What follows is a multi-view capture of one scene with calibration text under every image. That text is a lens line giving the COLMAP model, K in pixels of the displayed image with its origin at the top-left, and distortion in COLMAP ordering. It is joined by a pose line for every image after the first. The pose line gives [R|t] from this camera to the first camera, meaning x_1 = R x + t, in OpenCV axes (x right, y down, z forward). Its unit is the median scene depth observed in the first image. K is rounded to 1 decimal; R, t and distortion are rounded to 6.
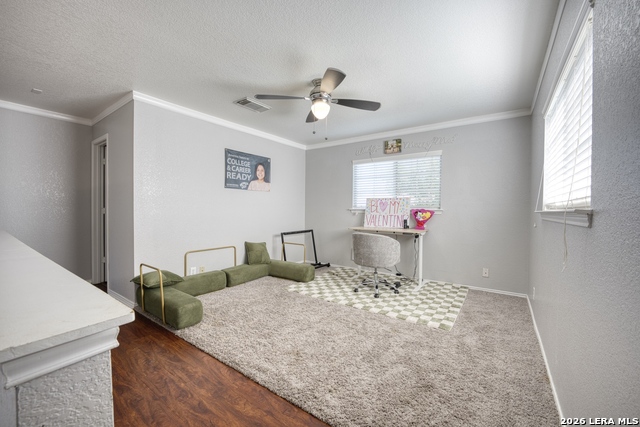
lens RADIAL K [[257.3, 0, 320.3], [0, 257.3, 214.2], [0, 0, 1]] dist [-0.007732, -0.000430]
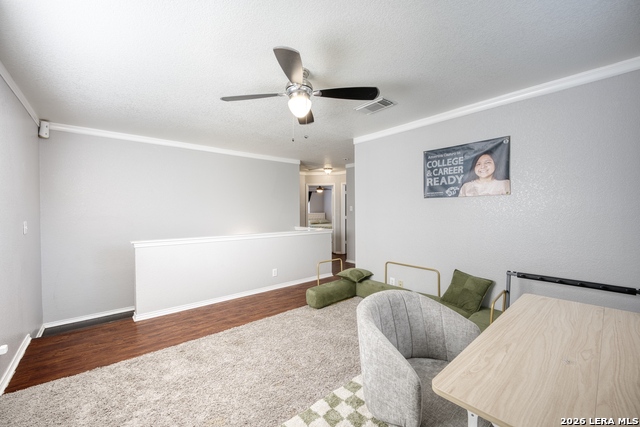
lens RADIAL K [[257.3, 0, 321.0], [0, 257.3, 209.5], [0, 0, 1]] dist [-0.007732, -0.000430]
pose [[-0.242377, -0.008507, -0.970145, 0.496530], [-0.020133, 0.999790, -0.003737, -0.051569], [0.969973, 0.018626, -0.242497, 0.822923]]
